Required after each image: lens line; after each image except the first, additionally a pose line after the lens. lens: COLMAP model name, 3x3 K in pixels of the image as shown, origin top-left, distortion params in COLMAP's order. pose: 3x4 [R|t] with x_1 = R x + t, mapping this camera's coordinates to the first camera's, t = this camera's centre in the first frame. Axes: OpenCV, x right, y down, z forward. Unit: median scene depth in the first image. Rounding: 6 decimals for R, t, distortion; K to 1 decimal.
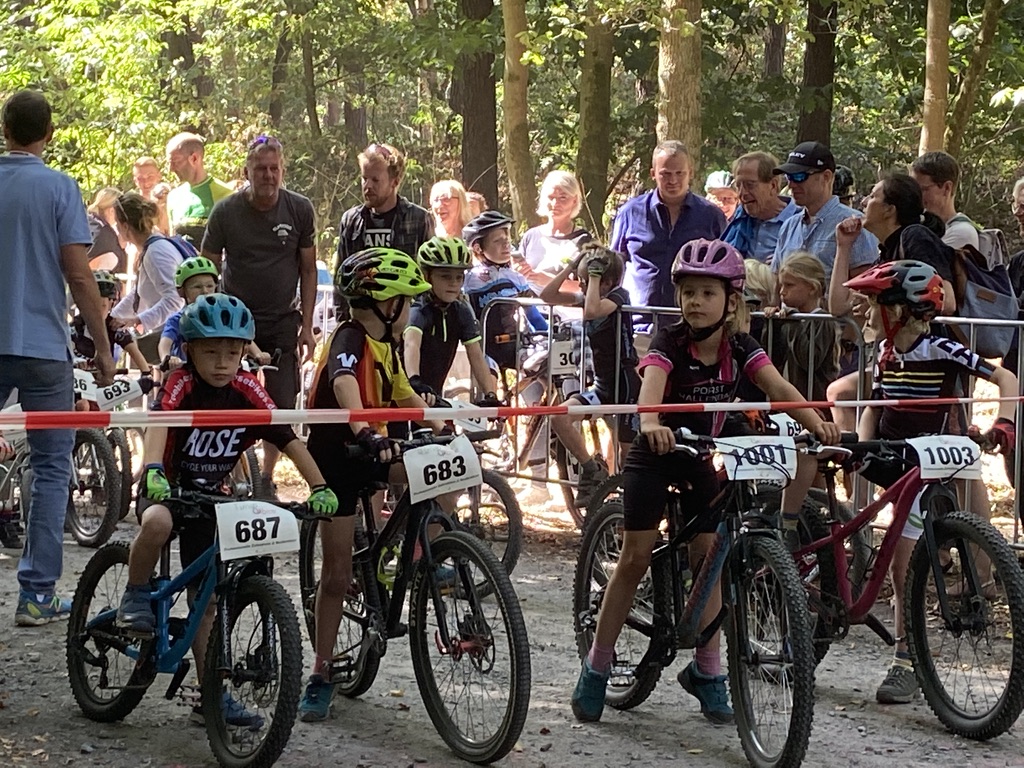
lens RADIAL K [[2565.2, 0, 512.0], [0, 2565.2, 383.2], [0, 0, 1]] dist [0.103120, 0.000000]
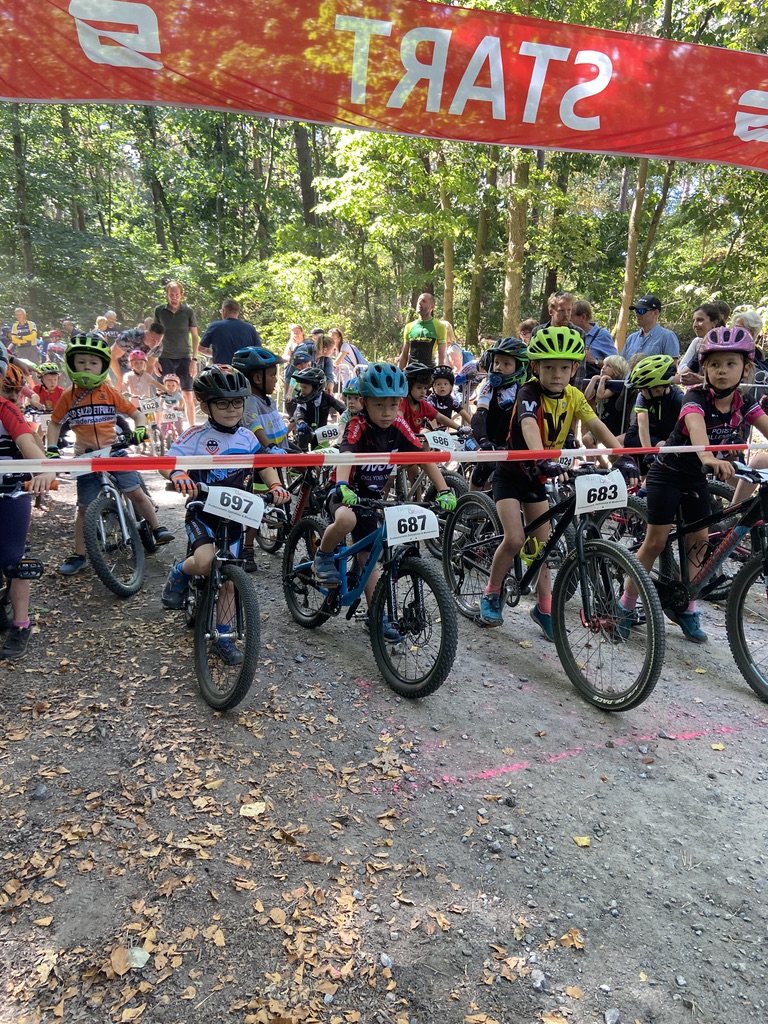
lens RADIAL K [[773.6, 0, 385.5], [0, 773.6, 511.9], [0, 0, 1]] dist [0.009373, 0.001486]
pose [[0.999303, 0.015575, -0.033940, -0.097404], [-0.010751, 0.990380, 0.137956, -0.010853], [0.035762, -0.137494, 0.989857, 0.551365]]
